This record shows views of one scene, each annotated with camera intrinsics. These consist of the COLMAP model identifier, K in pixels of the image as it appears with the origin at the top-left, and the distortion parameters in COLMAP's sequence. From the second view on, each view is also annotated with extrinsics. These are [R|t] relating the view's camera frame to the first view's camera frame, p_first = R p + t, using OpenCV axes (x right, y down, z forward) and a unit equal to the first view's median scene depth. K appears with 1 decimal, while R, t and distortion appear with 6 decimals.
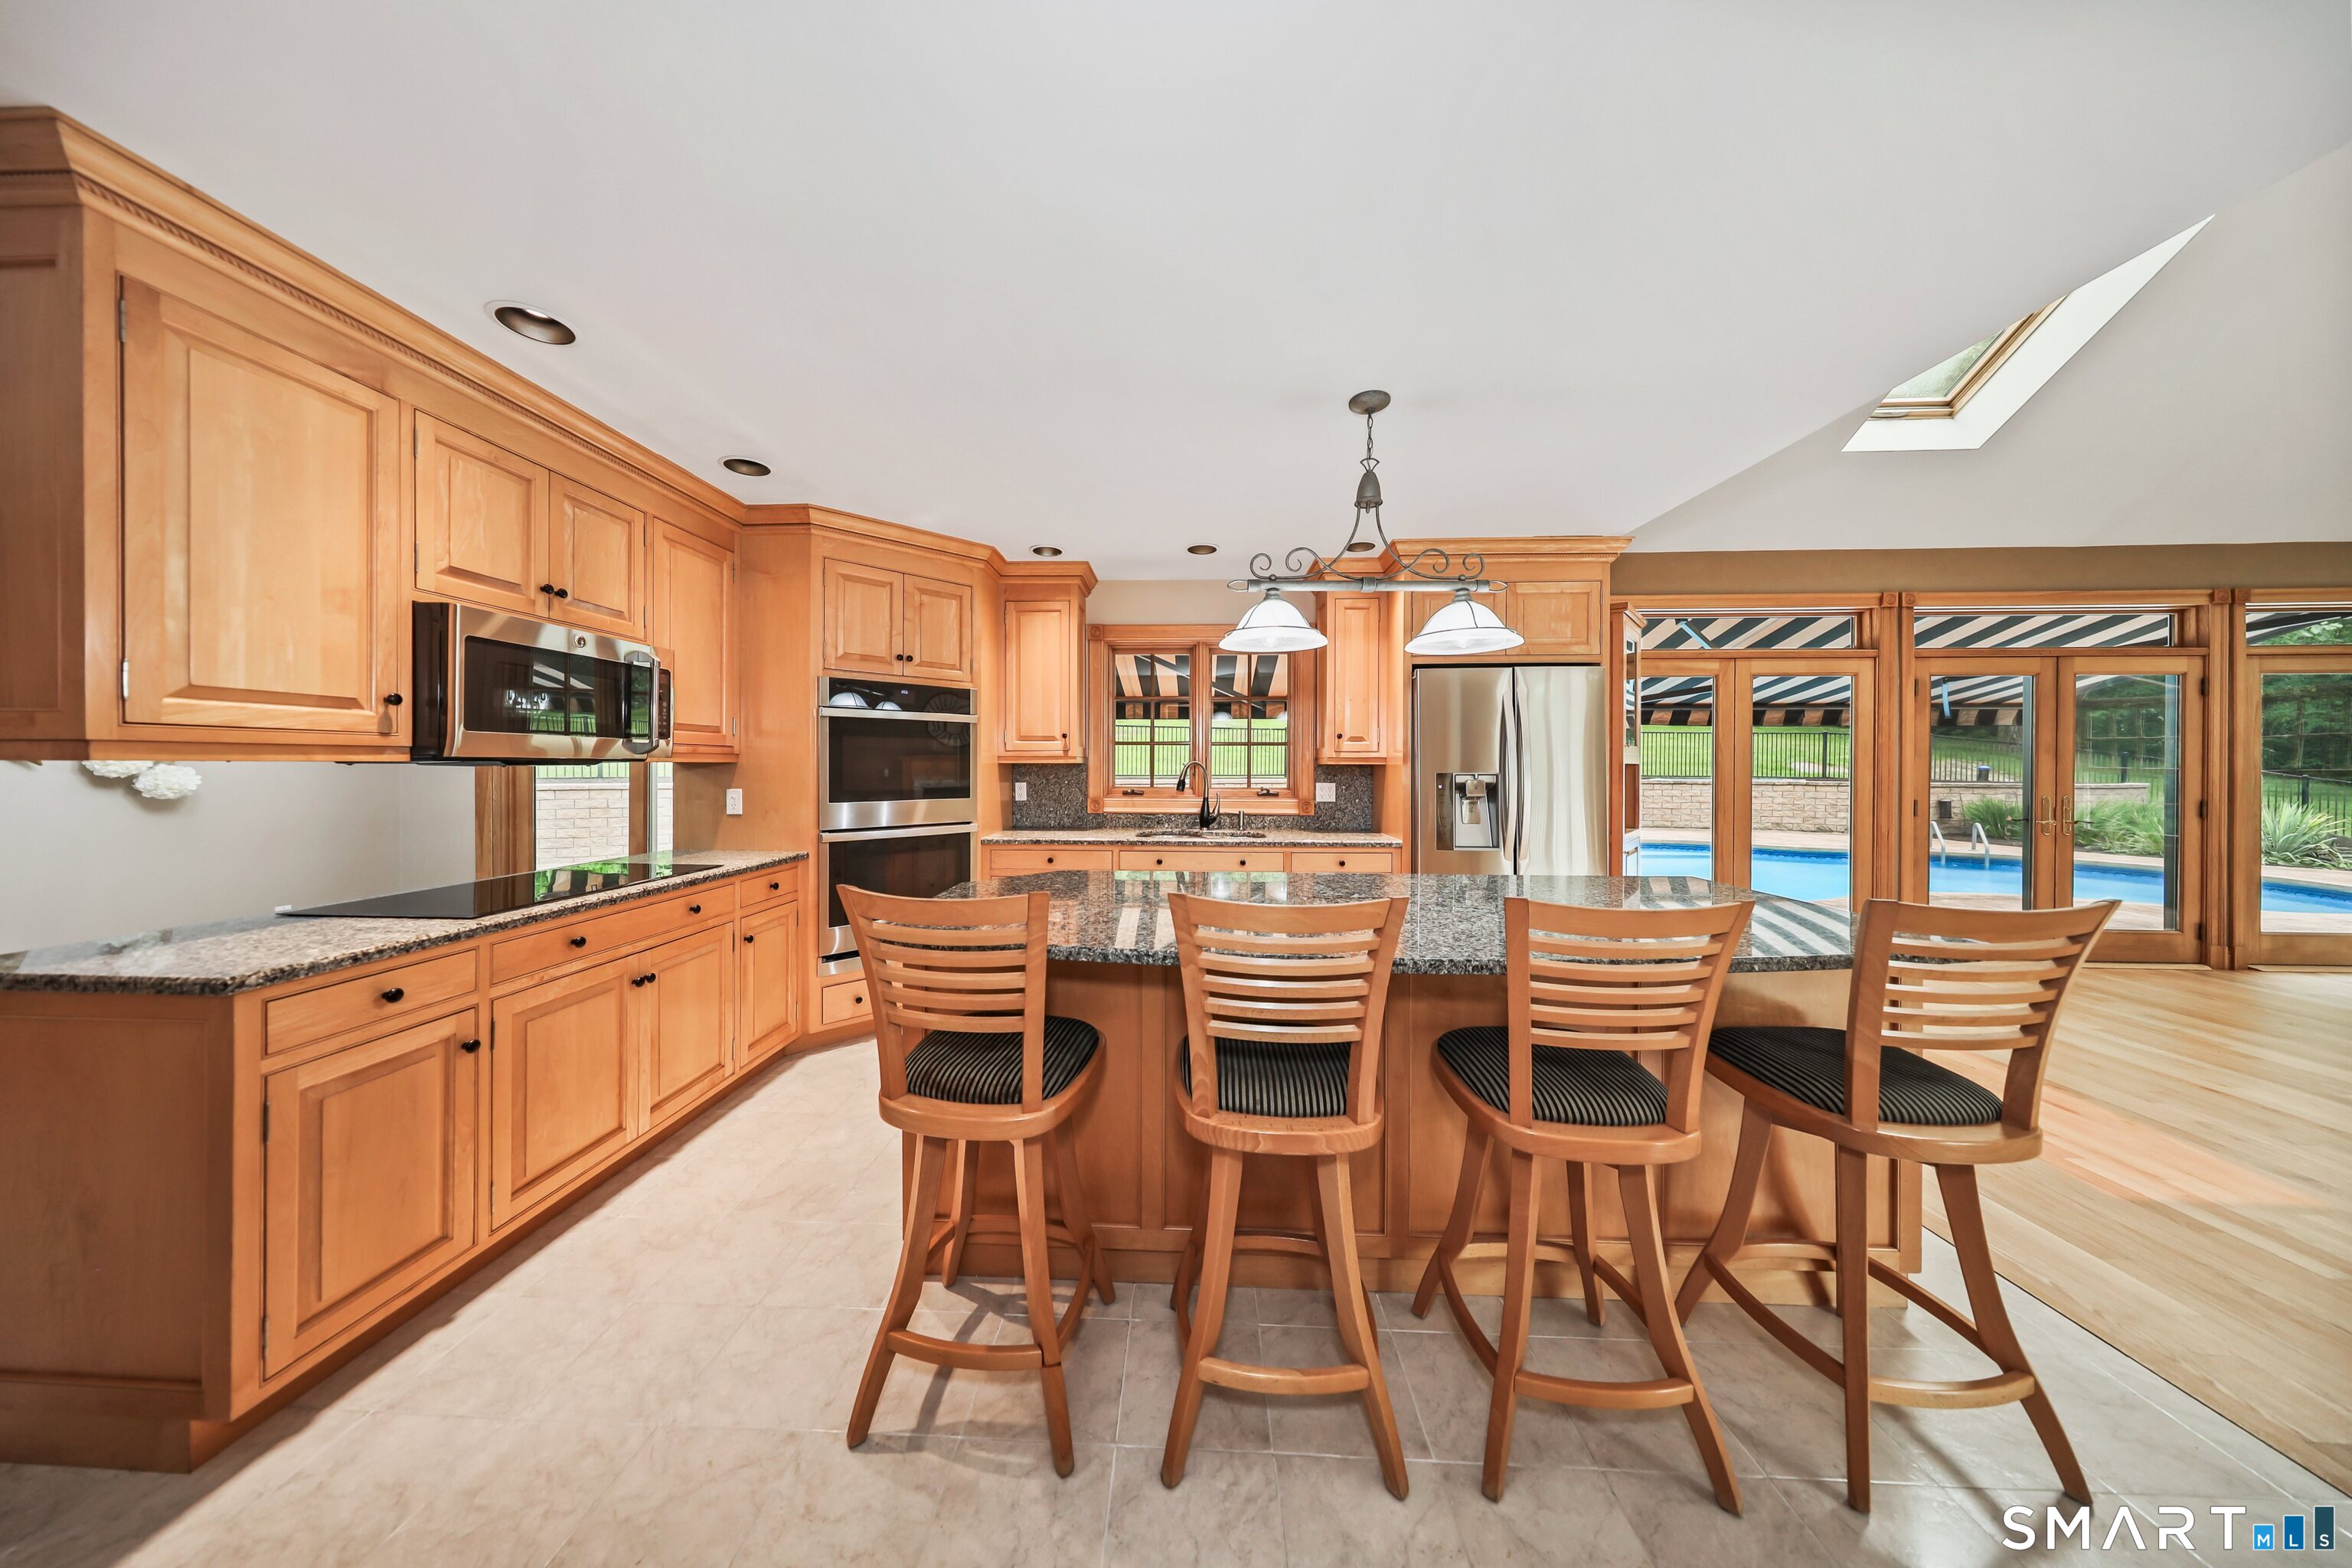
lens RADIAL K [[689.3, 0, 1161.6], [0, 689.3, 763.7], [0, 0, 1]] dist [-0.000120, -0.000009]
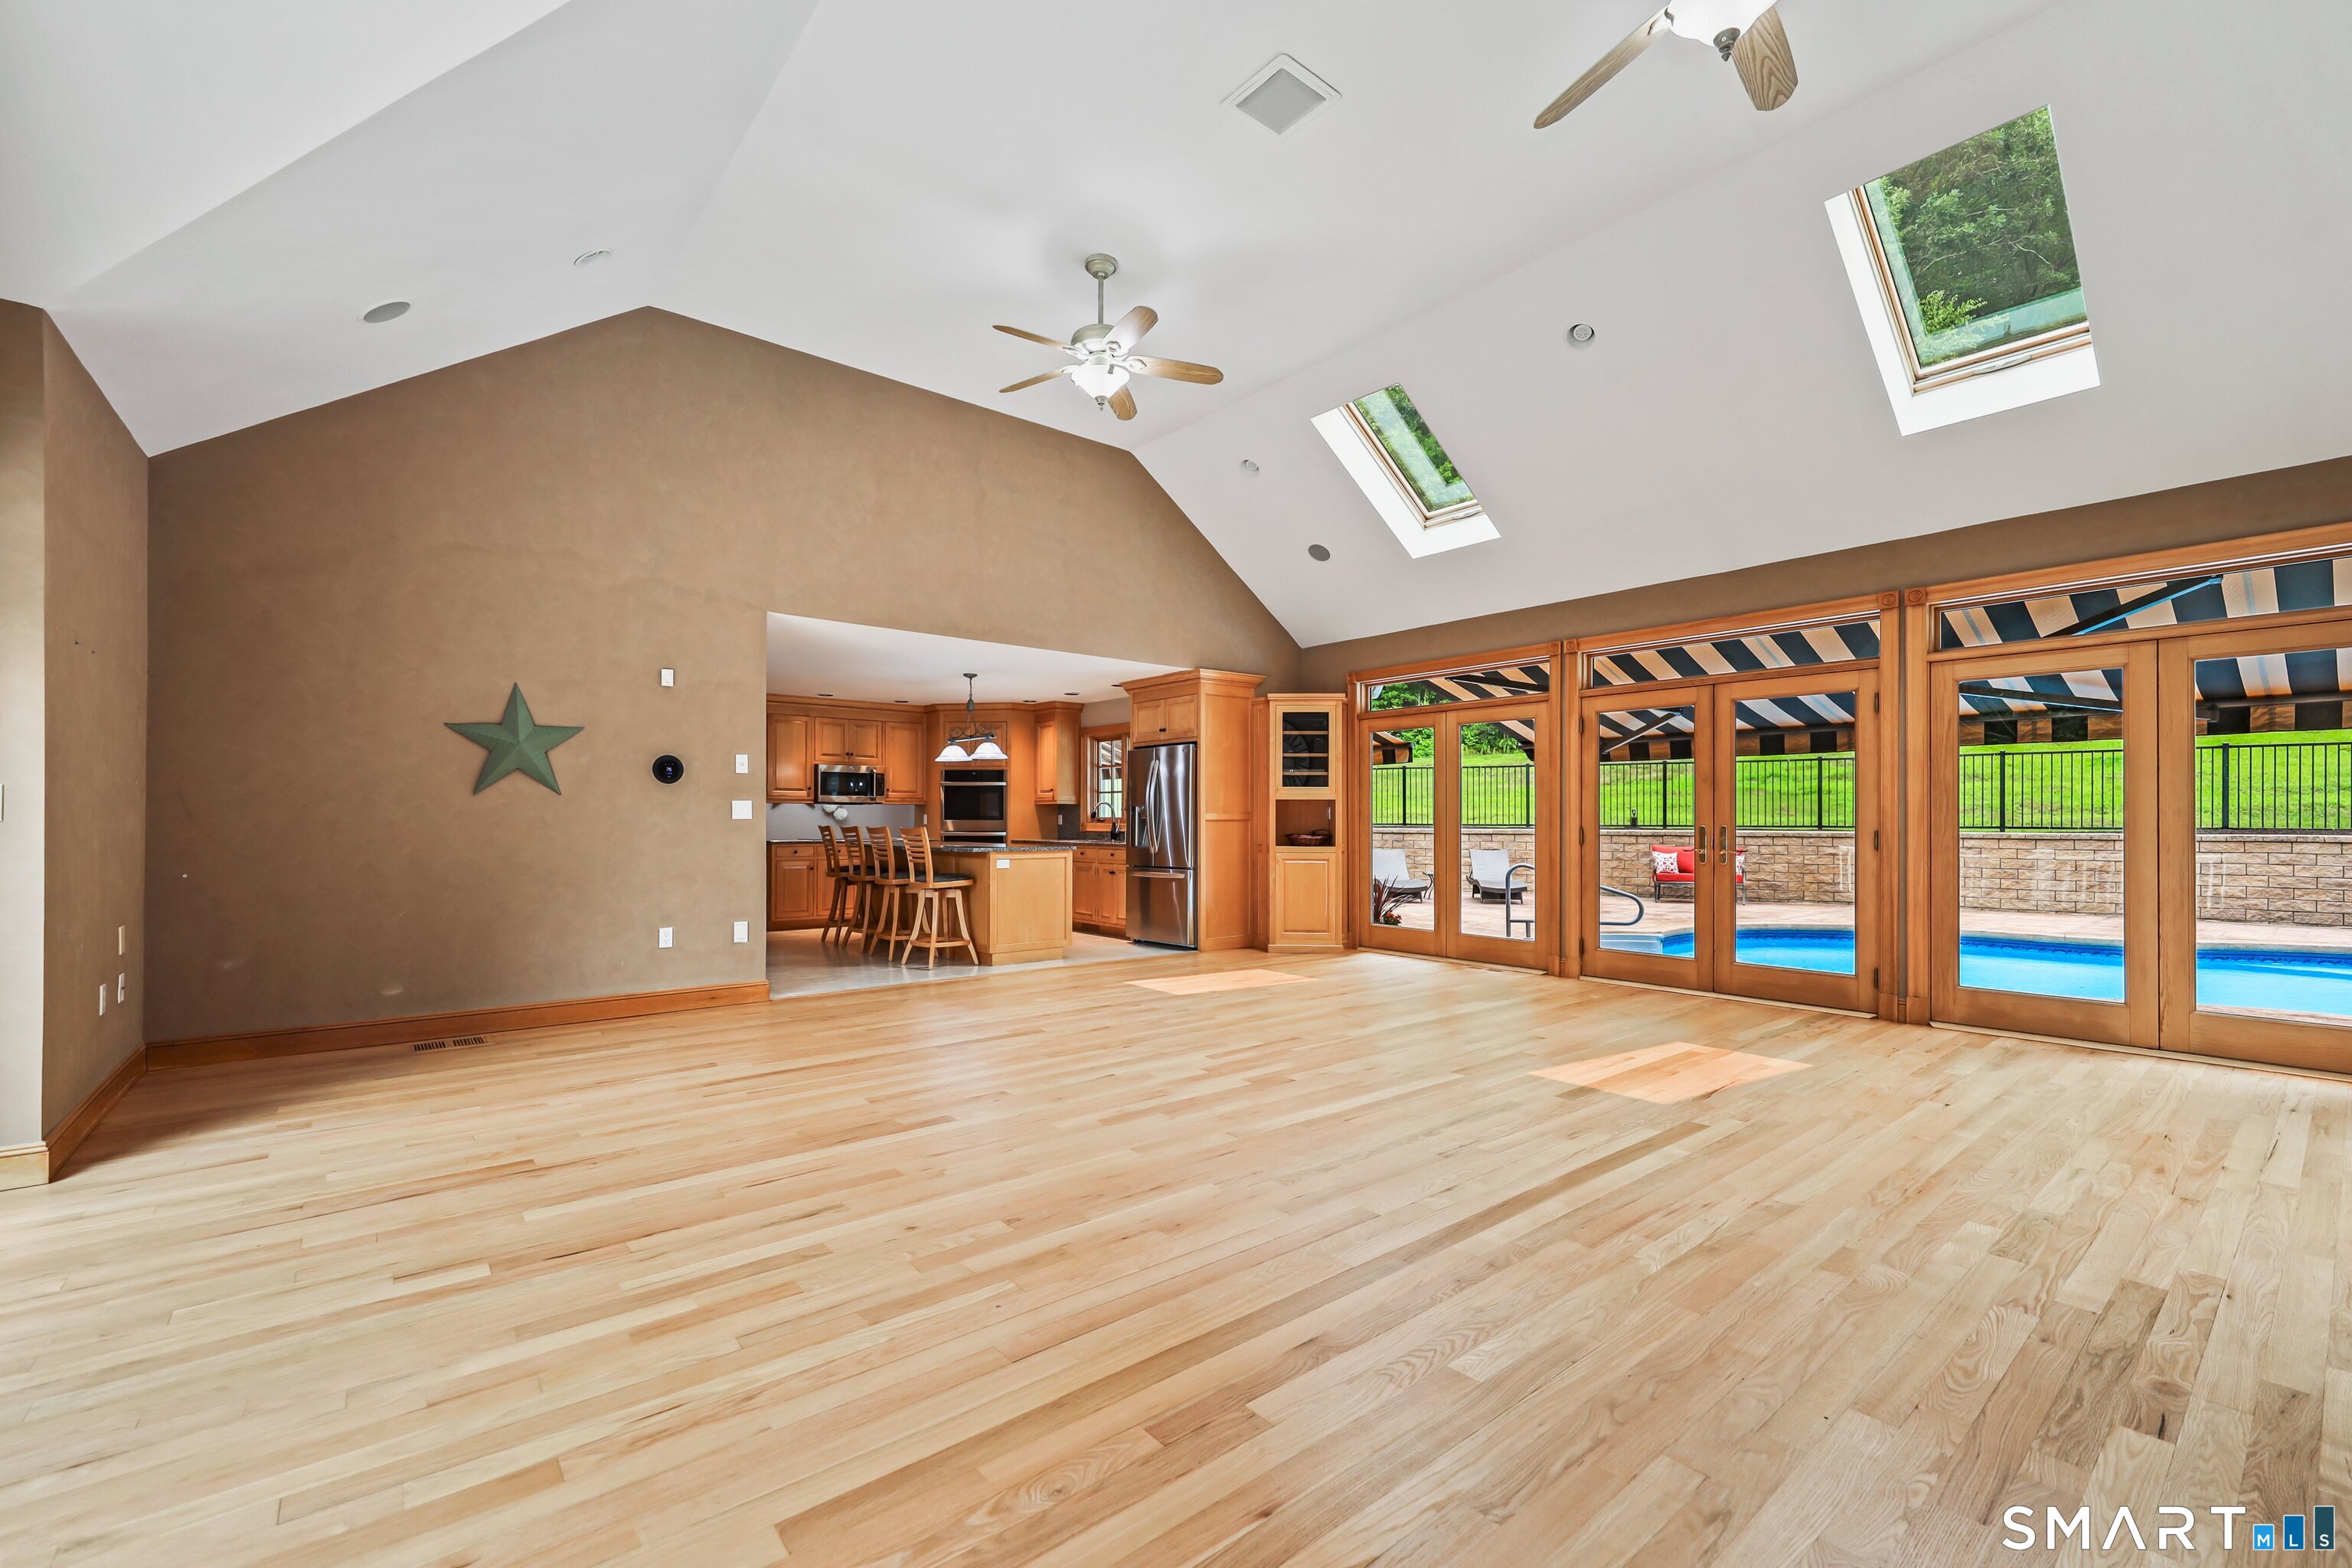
lens RADIAL K [[970.2, 0, 1162.9], [0, 970.2, 796.4], [0, 0, 1]] dist [0.001952, -0.000061]
pose [[0.666096, -0.018520, -0.745636, 2.154869], [0.000798, 0.999709, -0.024118, 0.045167], [0.745865, 0.015470, 0.665917, -0.611971]]
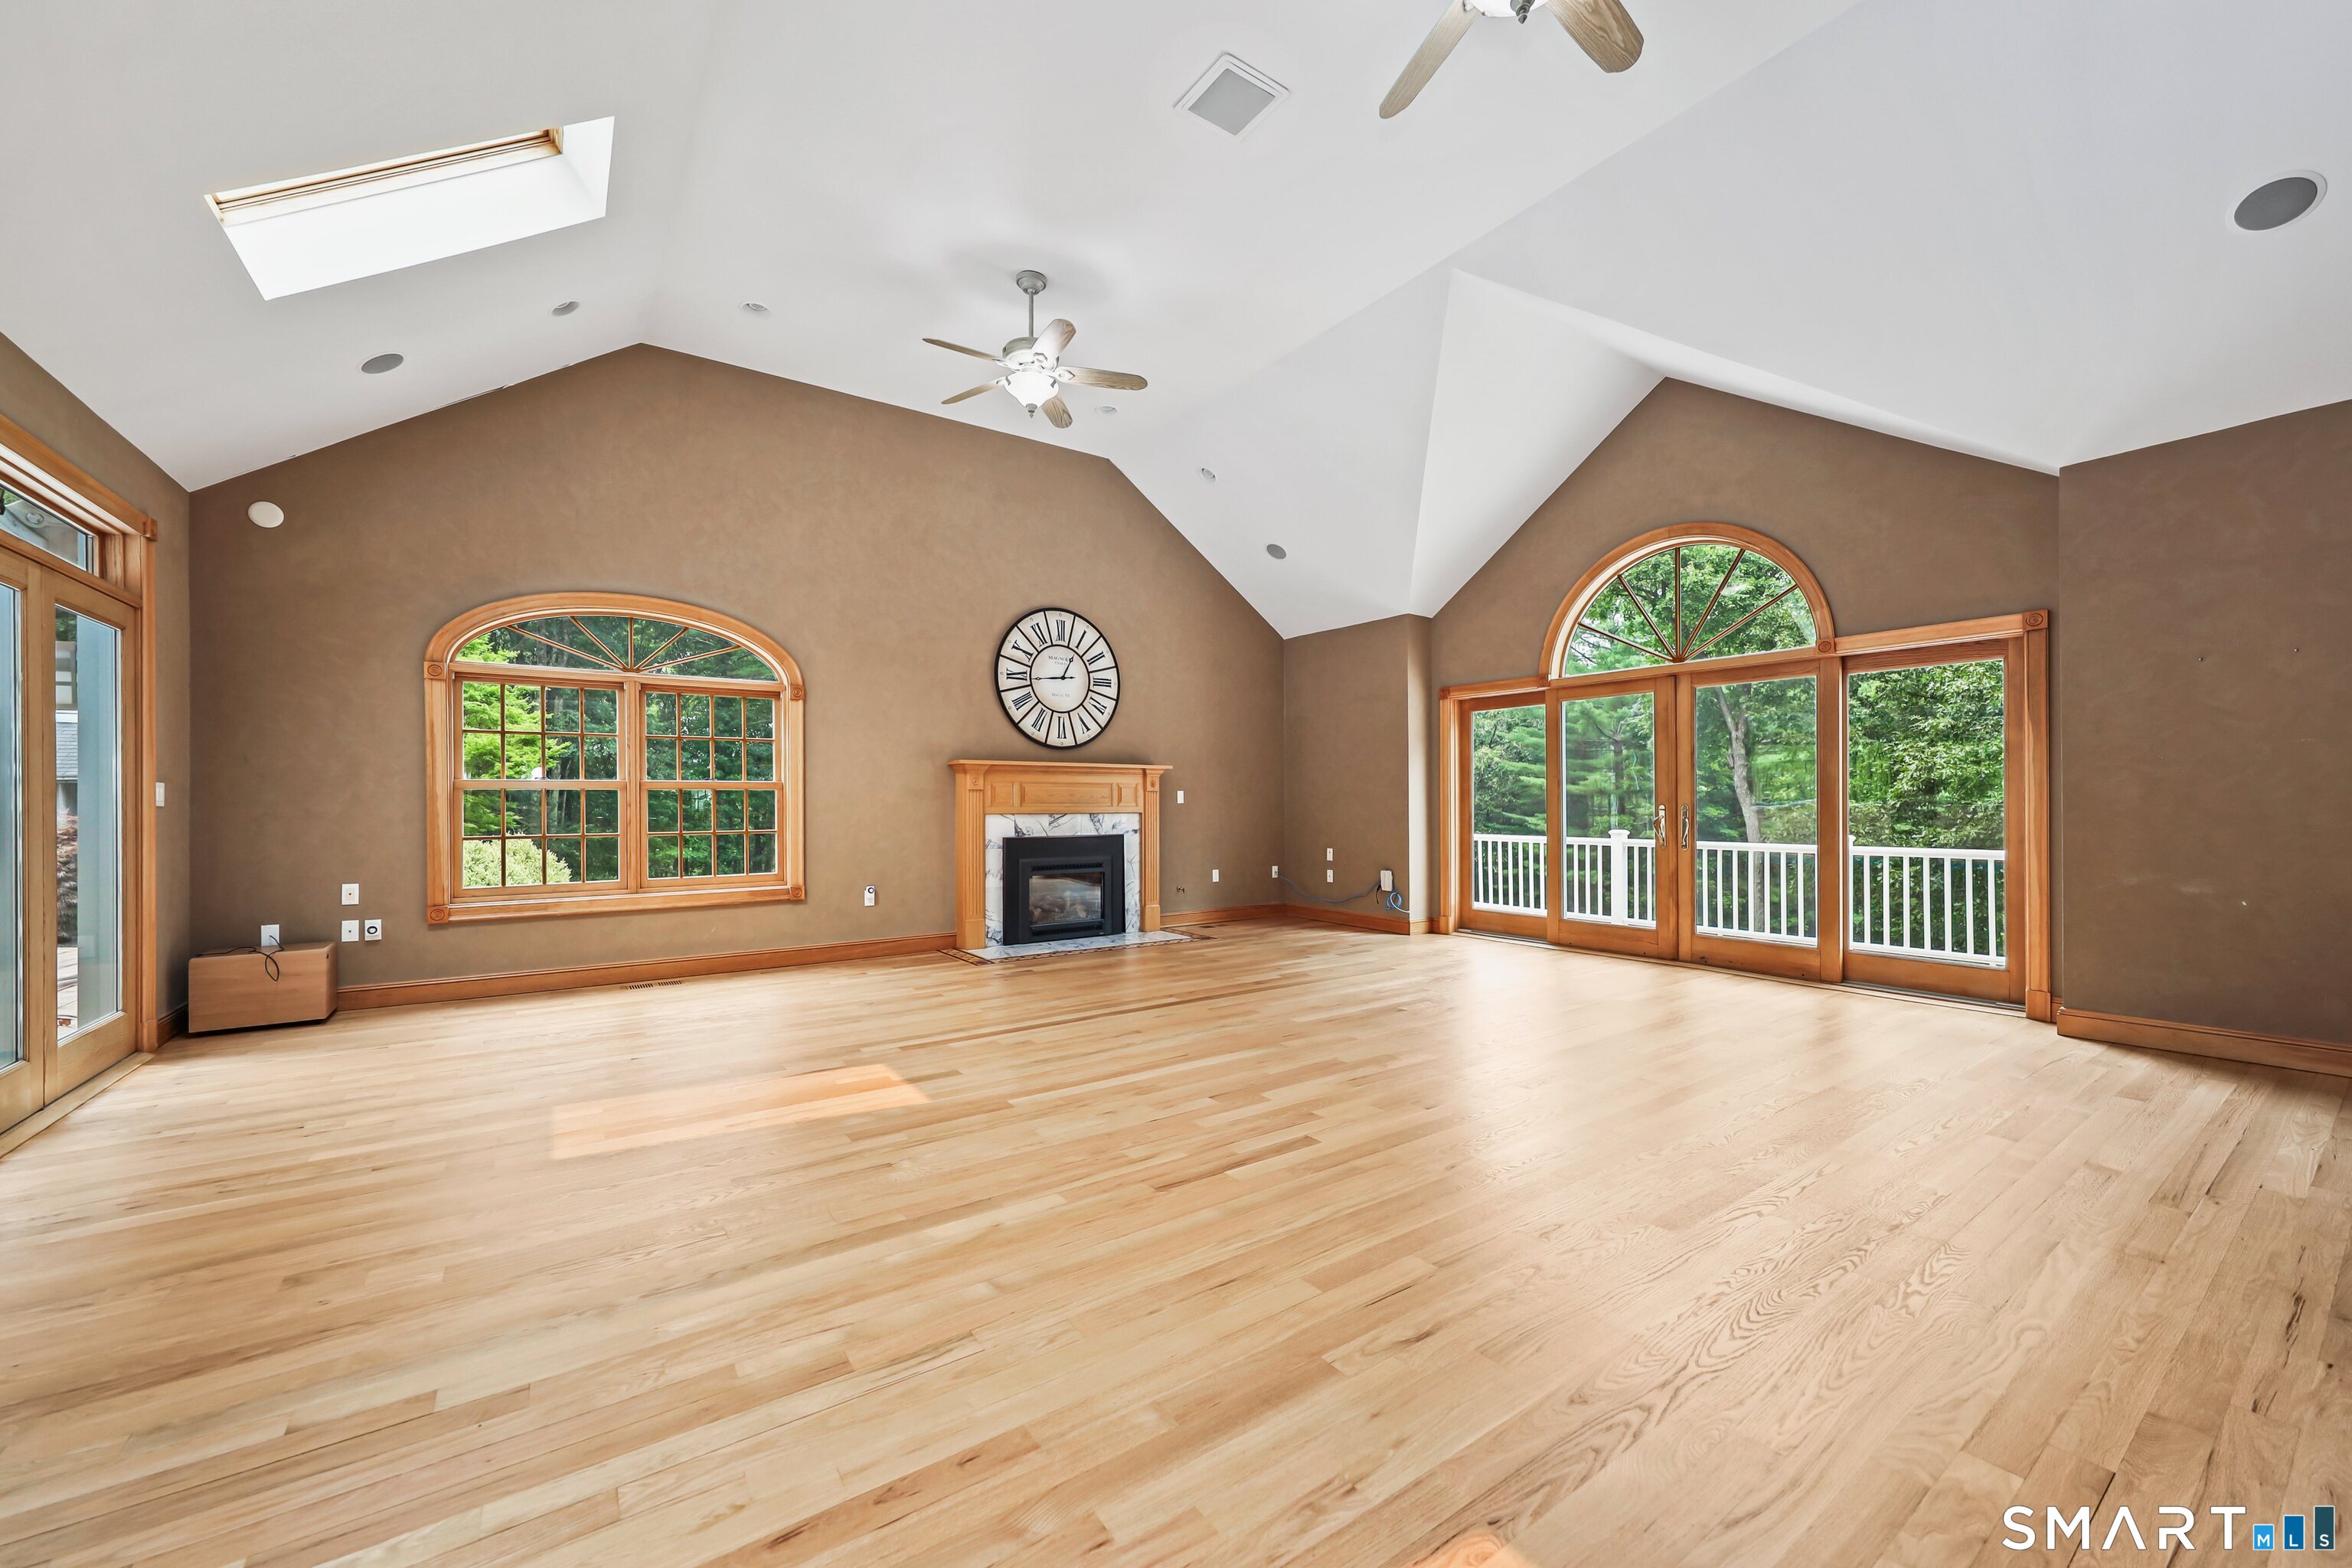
lens RADIAL K [[892.2, 0, 1166.5], [0, 892.2, 799.7], [0, 0, 1]] dist [0.000042, -0.000018]
pose [[-0.610706, 0.001425, 0.791856, 0.738126], [0.000883, 0.999999, -0.001118, 0.045014], [-0.791857, 0.000017, -0.610707, 0.826465]]
